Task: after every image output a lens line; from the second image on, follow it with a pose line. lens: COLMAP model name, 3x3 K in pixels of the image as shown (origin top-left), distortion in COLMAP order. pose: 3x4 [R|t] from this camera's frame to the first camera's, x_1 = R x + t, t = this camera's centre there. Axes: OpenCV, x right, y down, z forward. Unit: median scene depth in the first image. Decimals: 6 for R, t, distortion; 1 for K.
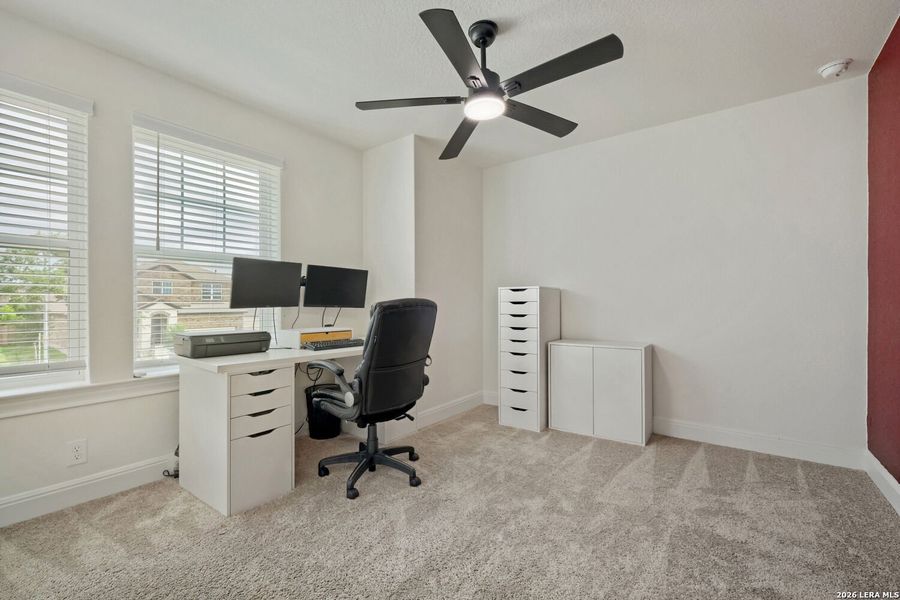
lens RADIAL K [[394.5, 0, 450.0], [0, 394.5, 300.0], [0, 0, 1]] dist [0.008167, 0.000057]
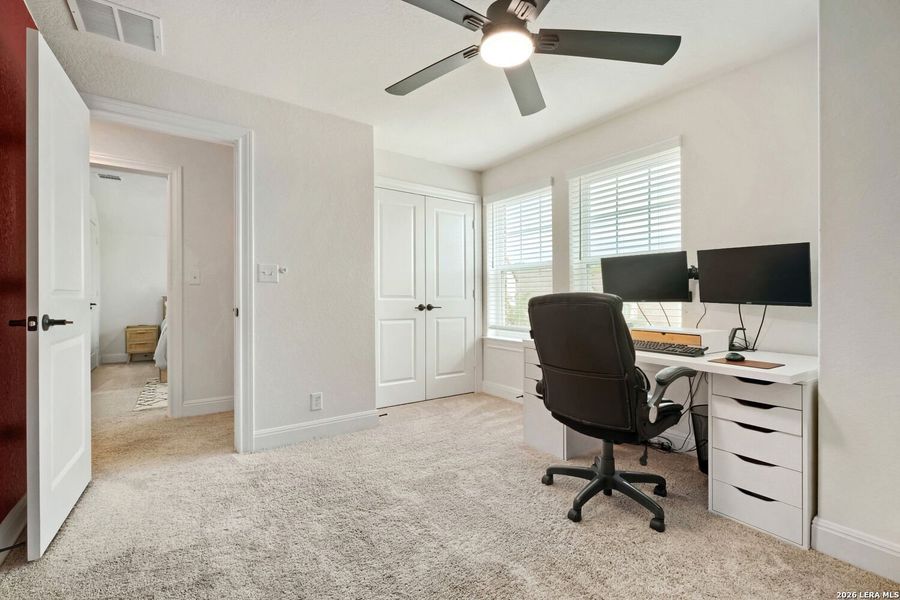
lens RADIAL K [[394.5, 0, 450.0], [0, 394.5, 300.0], [0, 0, 1]] dist [0.008167, 0.000057]
pose [[-0.318326, 0.009118, -0.947937, 0.595895], [0.002096, 0.999958, 0.008914, 0.002426], [0.947979, 0.000851, -0.318332, 0.808563]]
